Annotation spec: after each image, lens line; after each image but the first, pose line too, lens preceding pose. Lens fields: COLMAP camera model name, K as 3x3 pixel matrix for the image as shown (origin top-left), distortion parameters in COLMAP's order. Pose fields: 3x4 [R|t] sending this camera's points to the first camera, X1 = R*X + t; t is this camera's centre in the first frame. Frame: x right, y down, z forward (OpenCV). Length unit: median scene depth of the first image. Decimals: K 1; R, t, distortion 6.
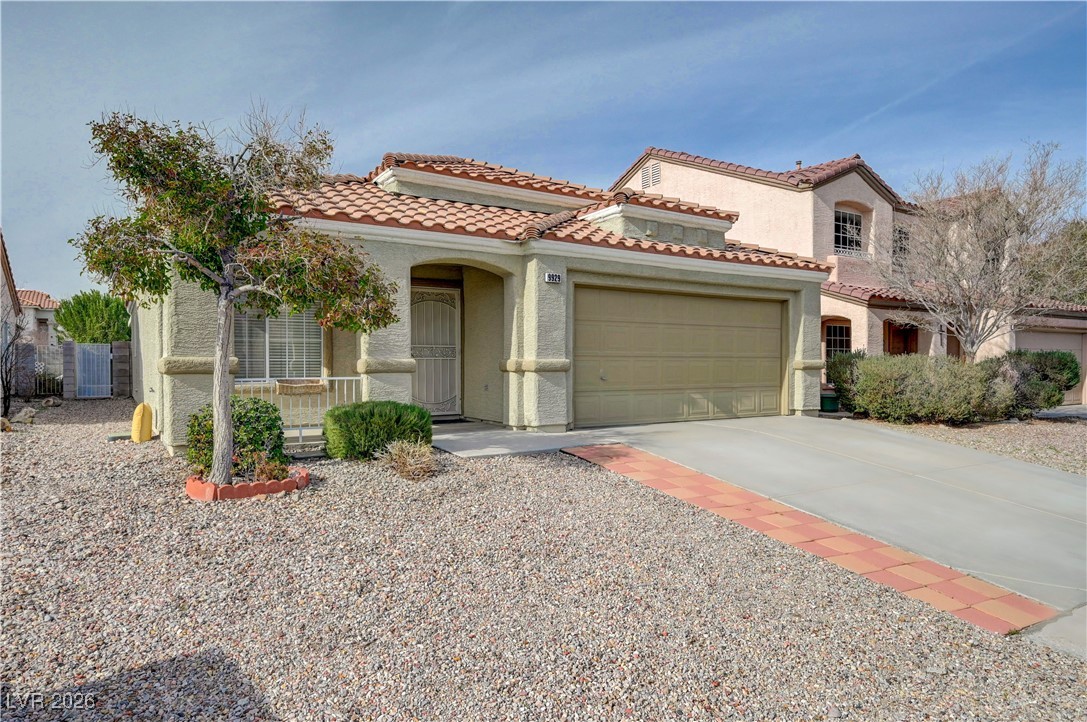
lens RADIAL K [[651.2, 0, 543.5], [0, 651.2, 361.0], [0, 0, 1]] dist [0.030627, 0.000029]
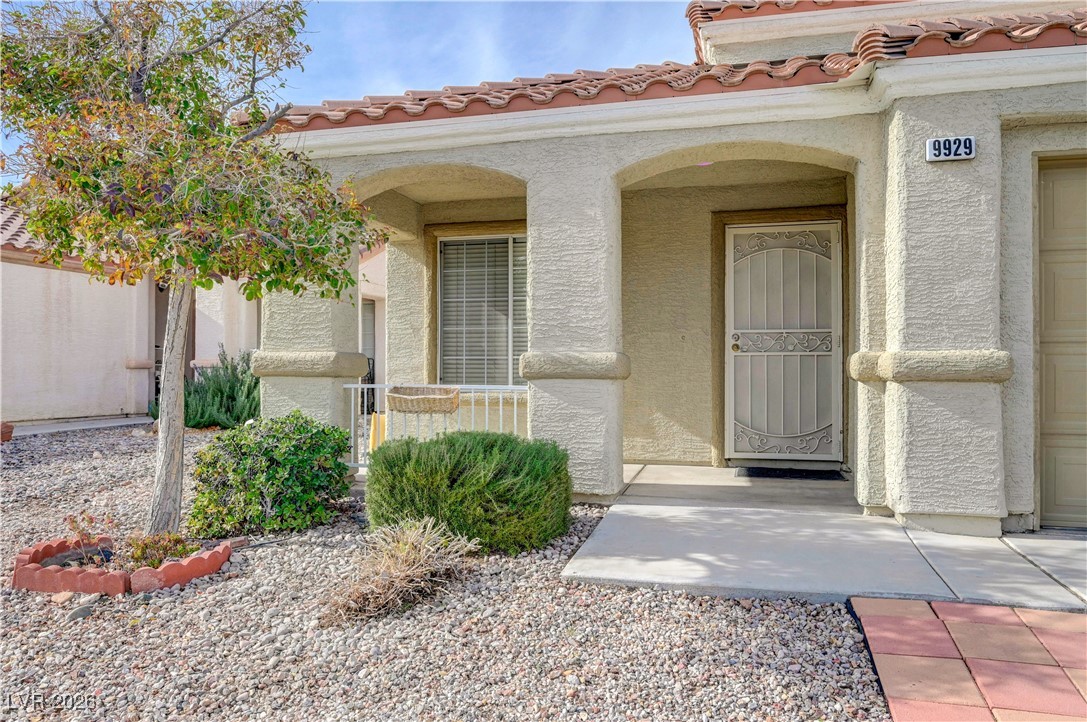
lens RADIAL K [[754.2, 0, 543.5], [0, 754.2, 361.0], [0, 0, 1]] dist [-0.036058, -0.000422]
pose [[0.667506, -0.003642, -0.744596, 0.184140], [0.000588, 0.999990, -0.004364, 0.005194], [0.744604, 0.002475, 0.667502, 0.495182]]
